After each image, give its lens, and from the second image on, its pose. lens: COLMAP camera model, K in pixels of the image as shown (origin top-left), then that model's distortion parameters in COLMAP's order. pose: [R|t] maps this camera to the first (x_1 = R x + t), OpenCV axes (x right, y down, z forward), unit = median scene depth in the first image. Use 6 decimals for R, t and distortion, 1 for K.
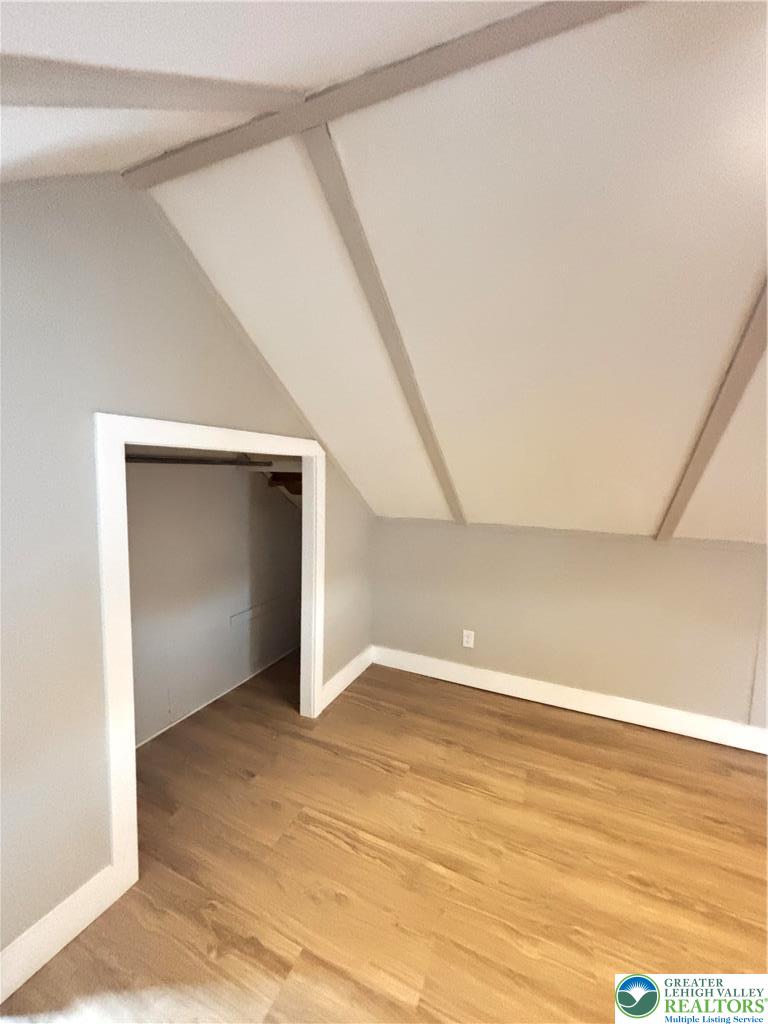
lens RADIAL K [[414.9, 0, 384.0], [0, 414.9, 512.0], [0, 0, 1]] dist [0.002684, 0.000396]
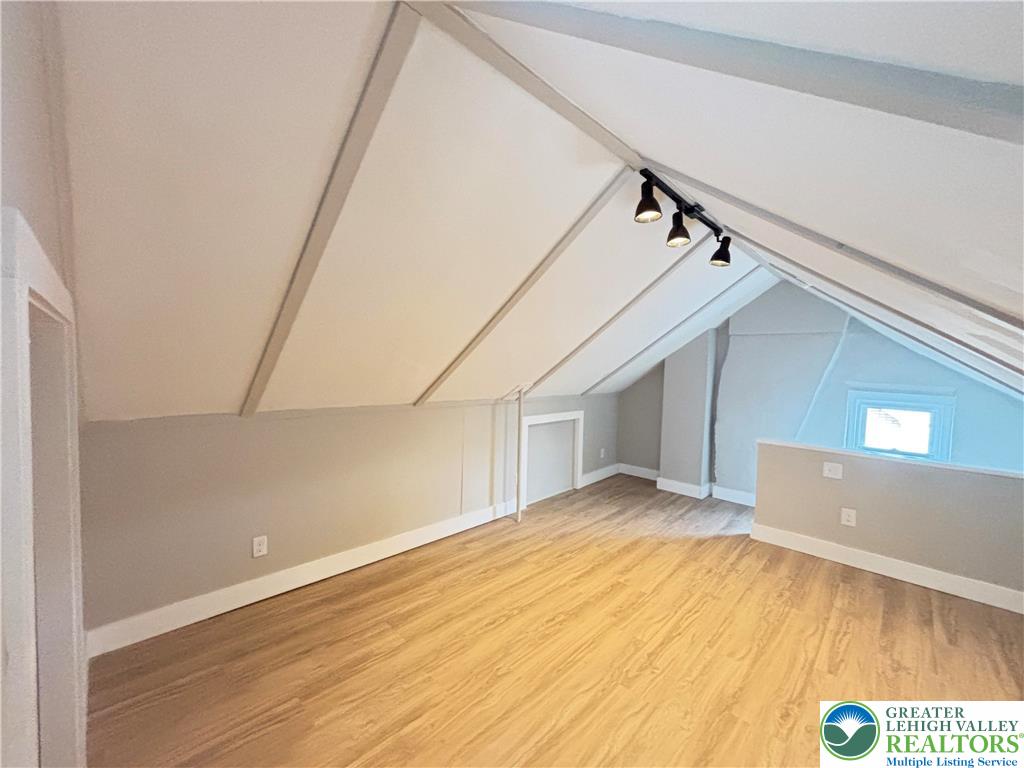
lens RADIAL K [[414.9, 0, 512.0], [0, 414.9, 384.0], [0, 0, 1]] dist [0.002684, 0.000396]
pose [[0.353440, -0.058732, 0.933612, -0.562122], [0.072122, 0.996767, 0.035401, -0.036799], [-0.932673, 0.054822, 0.356533, 0.247088]]
